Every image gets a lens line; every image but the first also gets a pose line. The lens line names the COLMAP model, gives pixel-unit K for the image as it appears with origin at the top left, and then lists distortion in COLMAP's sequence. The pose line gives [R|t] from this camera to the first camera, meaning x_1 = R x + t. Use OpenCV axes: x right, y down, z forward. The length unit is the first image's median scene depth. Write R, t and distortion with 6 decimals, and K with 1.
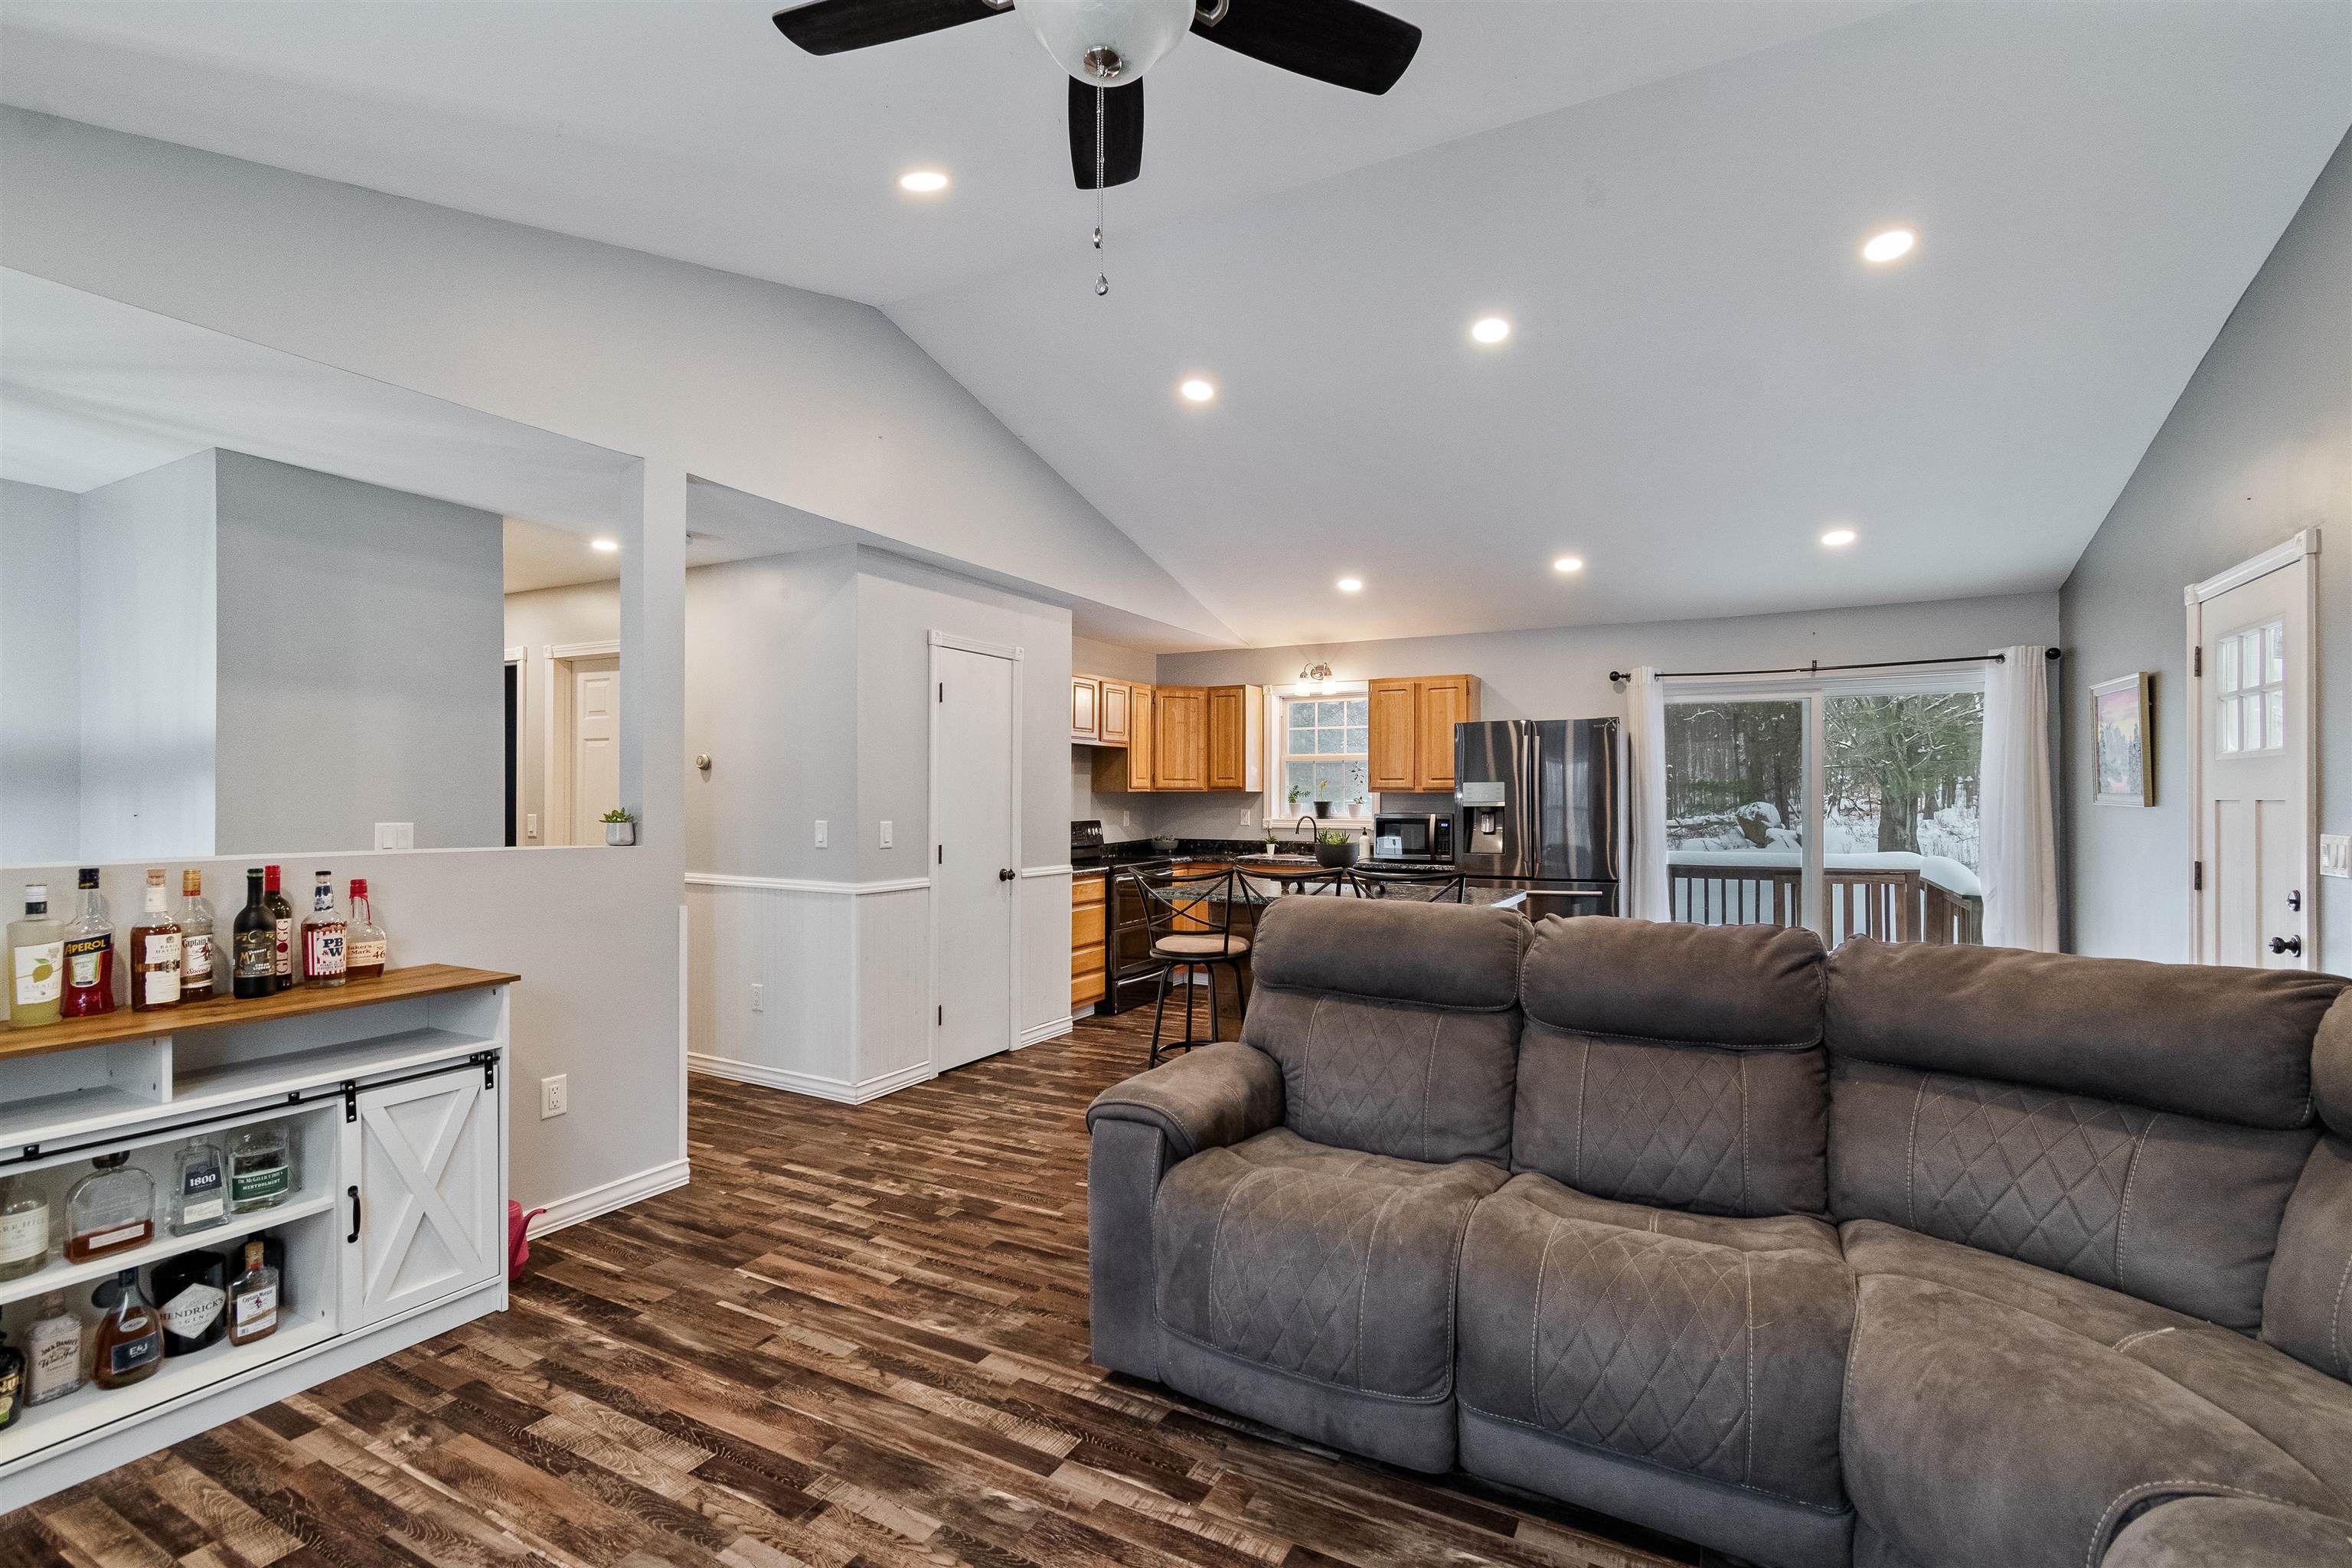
lens RADIAL K [[1035.3, 0, 1196.4], [0, 1035.3, 795.2], [0, 0, 1]] dist [-0.000019, -0.000328]
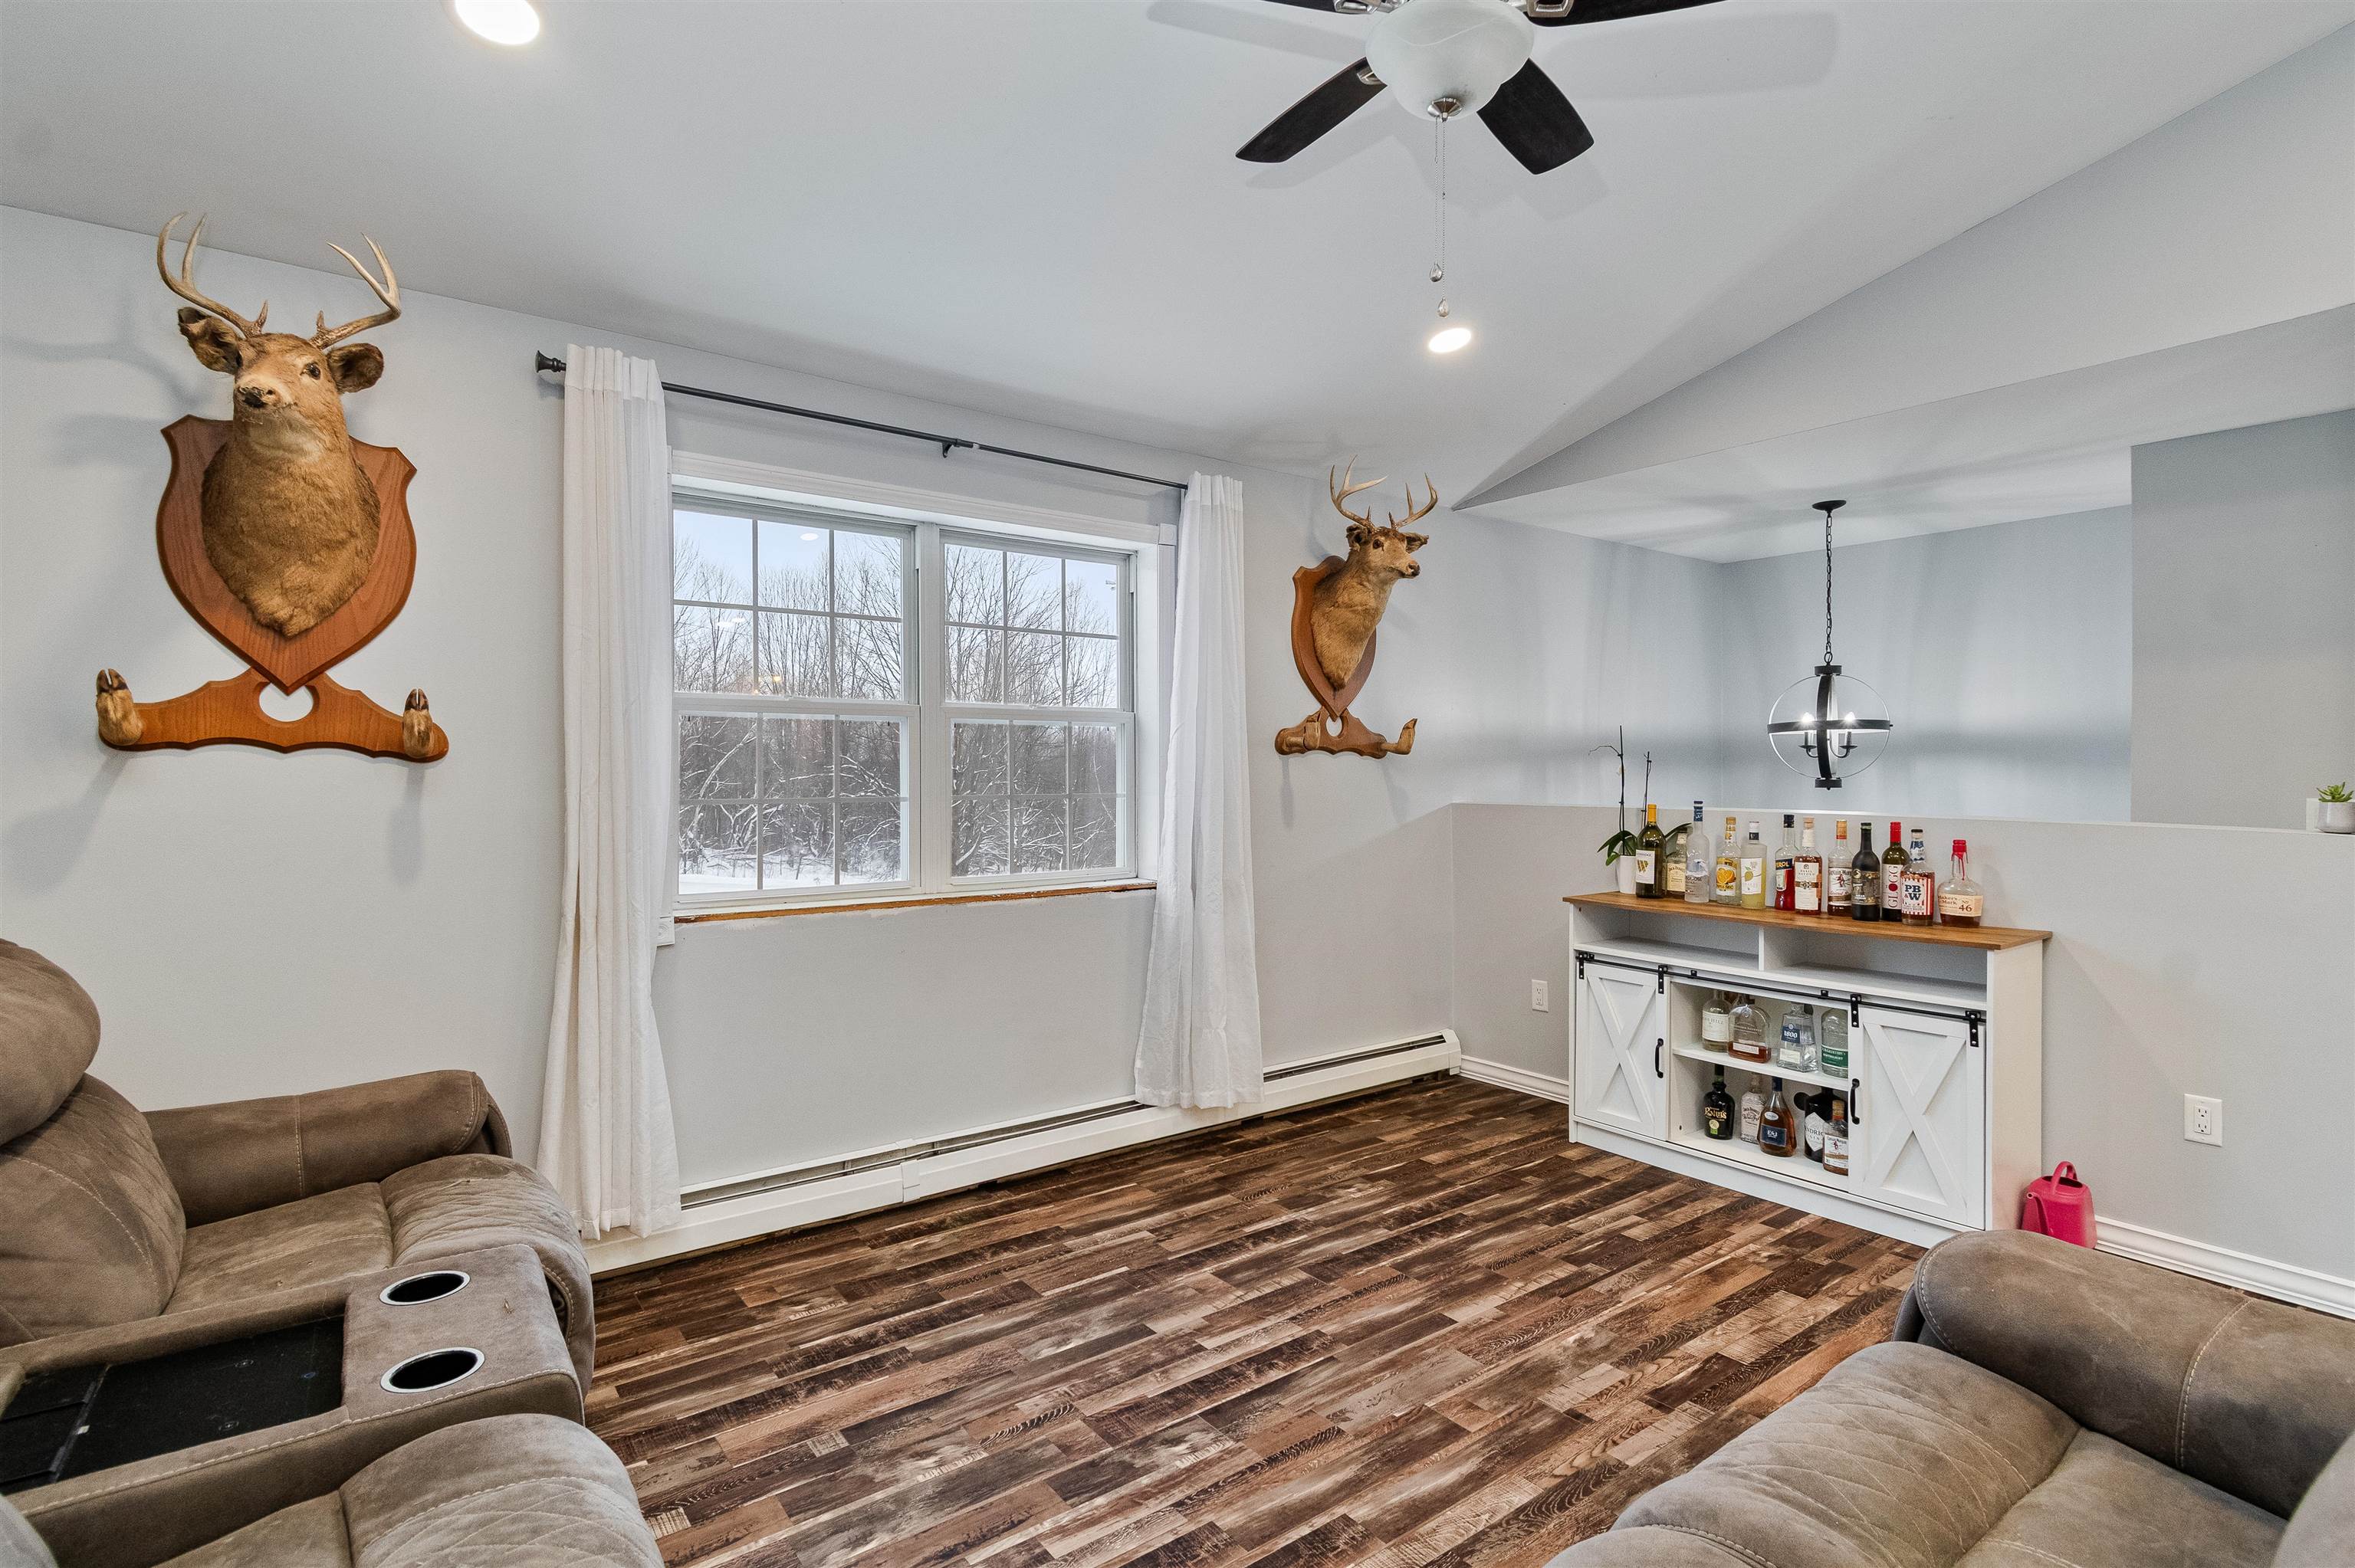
lens RADIAL K [[1147.3, 0, 1195.4], [0, 1147.3, 775.0], [0, 0, 1]] dist [0.001809, -0.000119]
pose [[-0.421218, 0.003603, -0.906952, 0.412266], [-0.001142, 0.999989, 0.004503, 0.003214], [0.906959, 0.002932, -0.421209, 0.458065]]
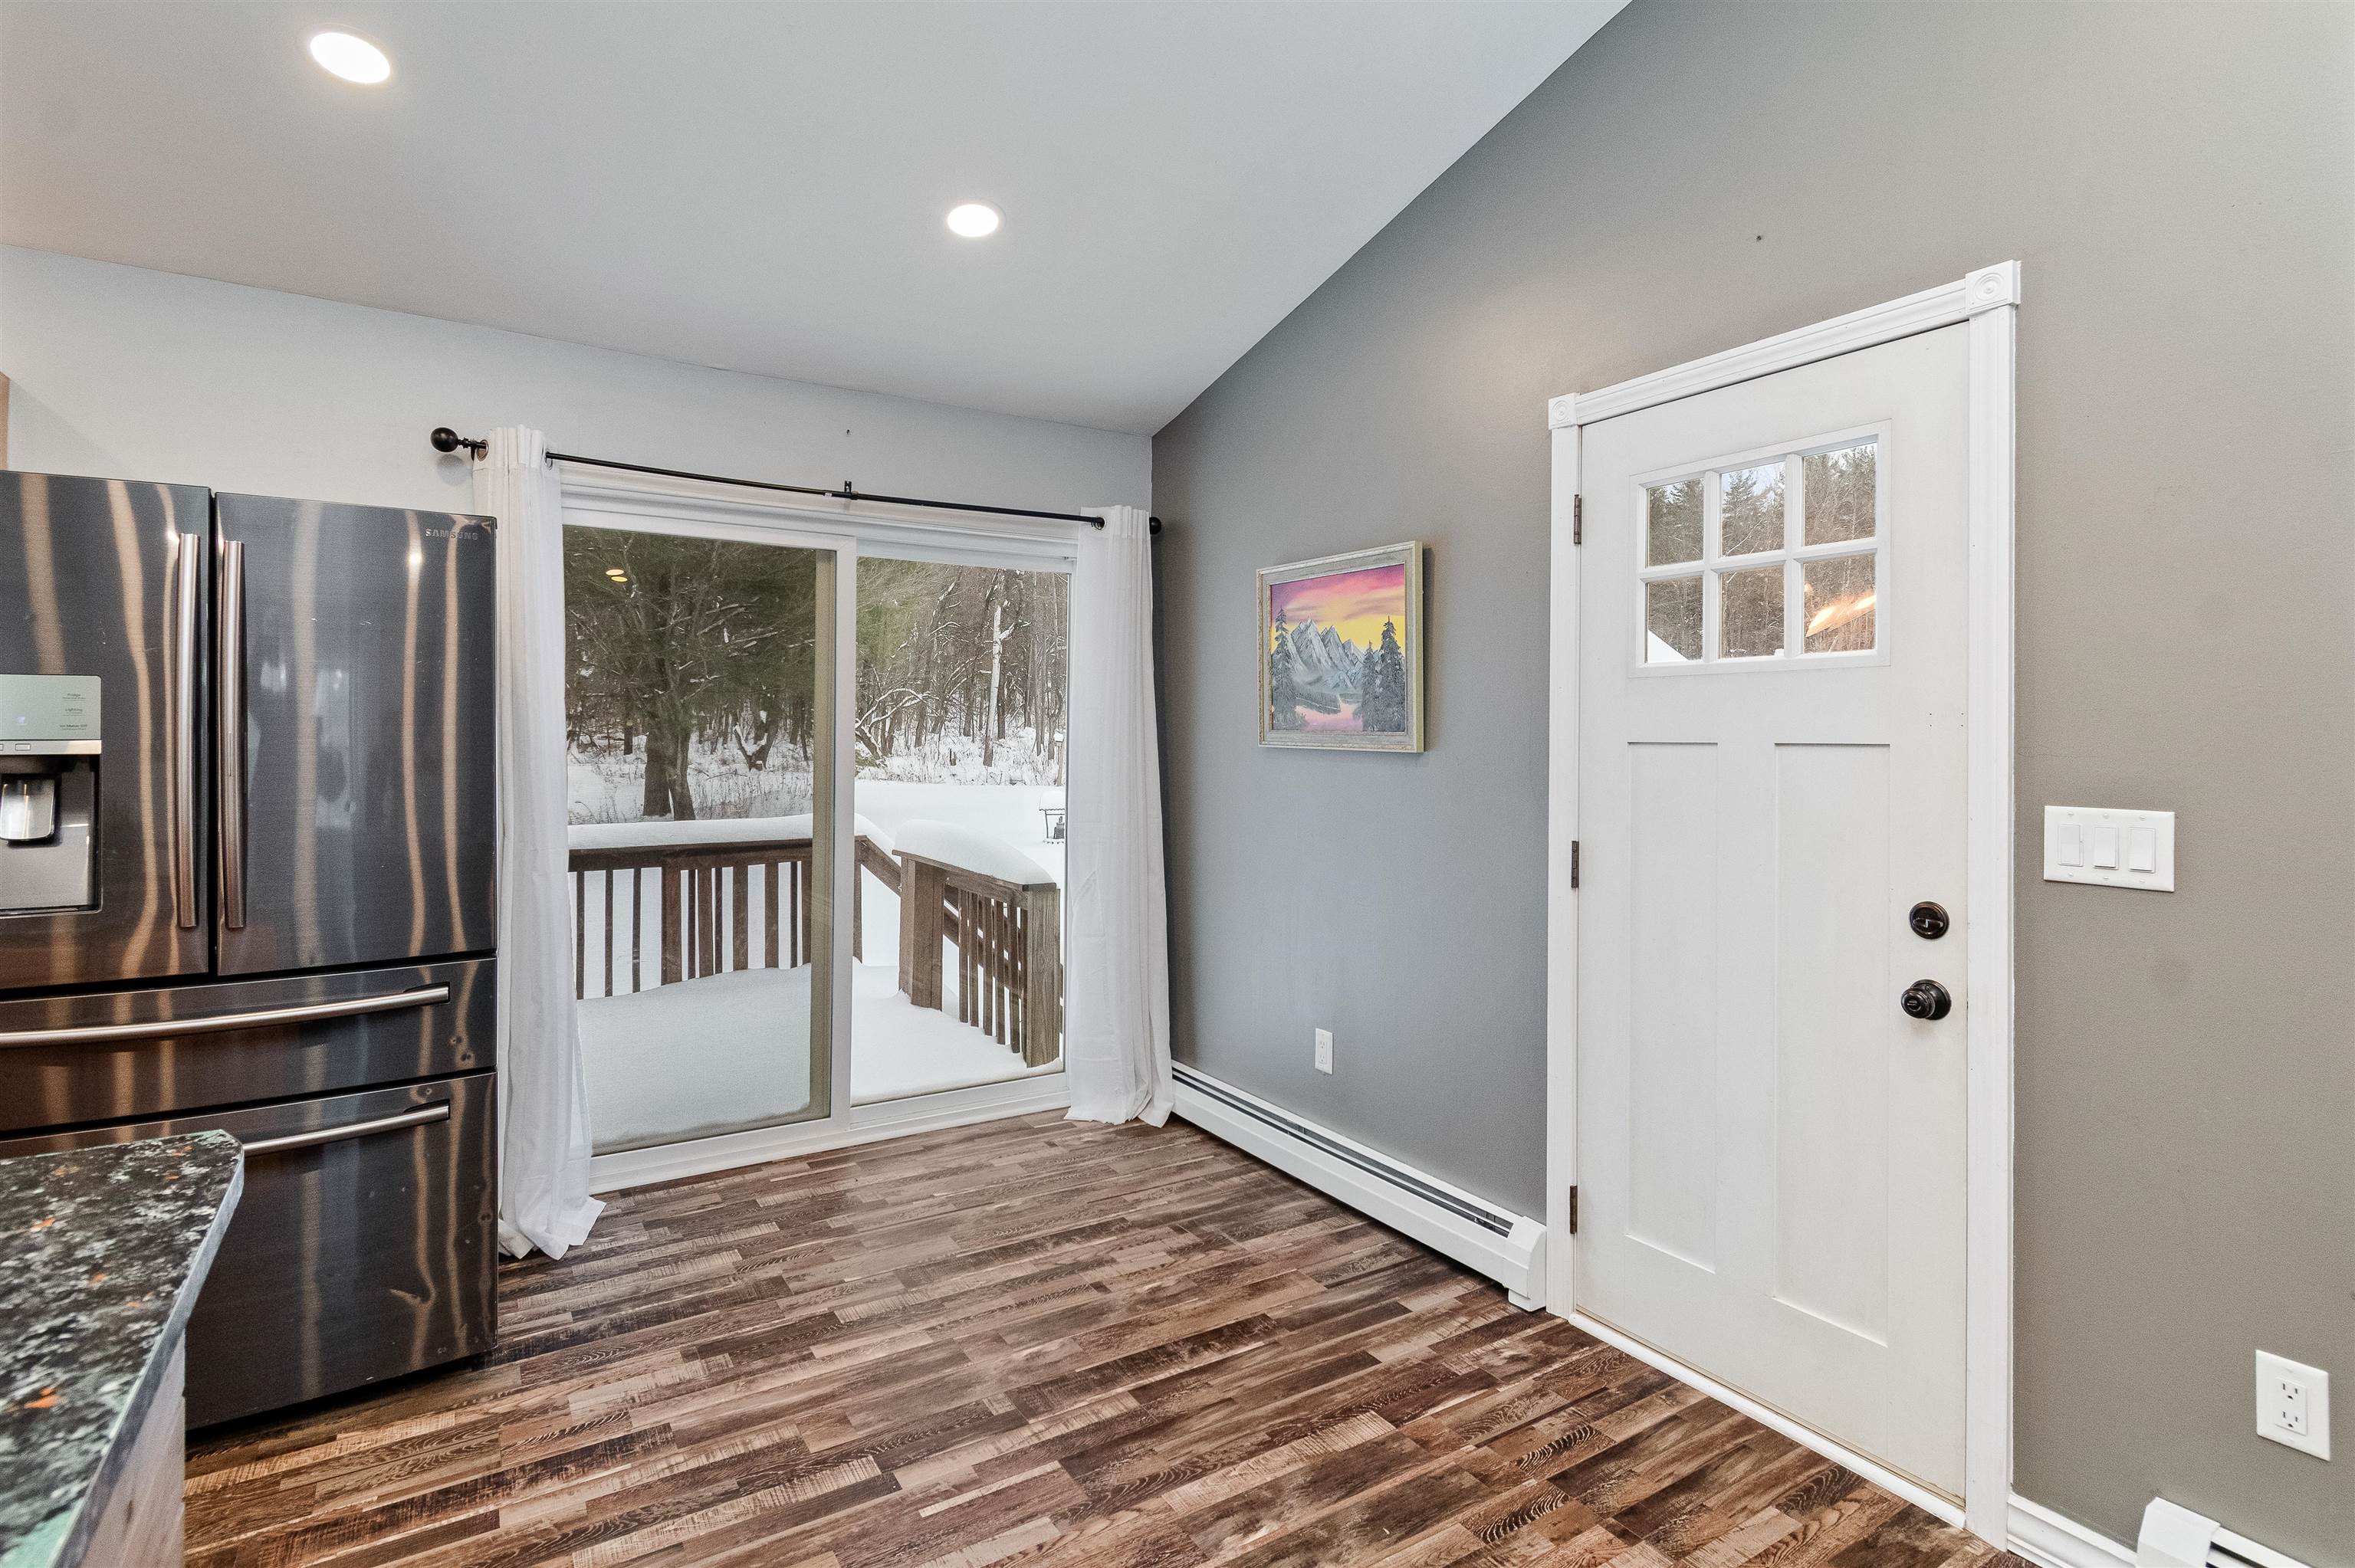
lens RADIAL K [[1166.6, 0, 1190.7], [0, 1166.6, 730.8], [0, 0, 1]] dist [0.001509, -0.000672]
pose [[0.496308, 0.008809, 0.868102, 0.213214], [-0.010097, 0.999939, -0.004374, 0.002515], [-0.868088, -0.006594, 0.496367, 0.739028]]
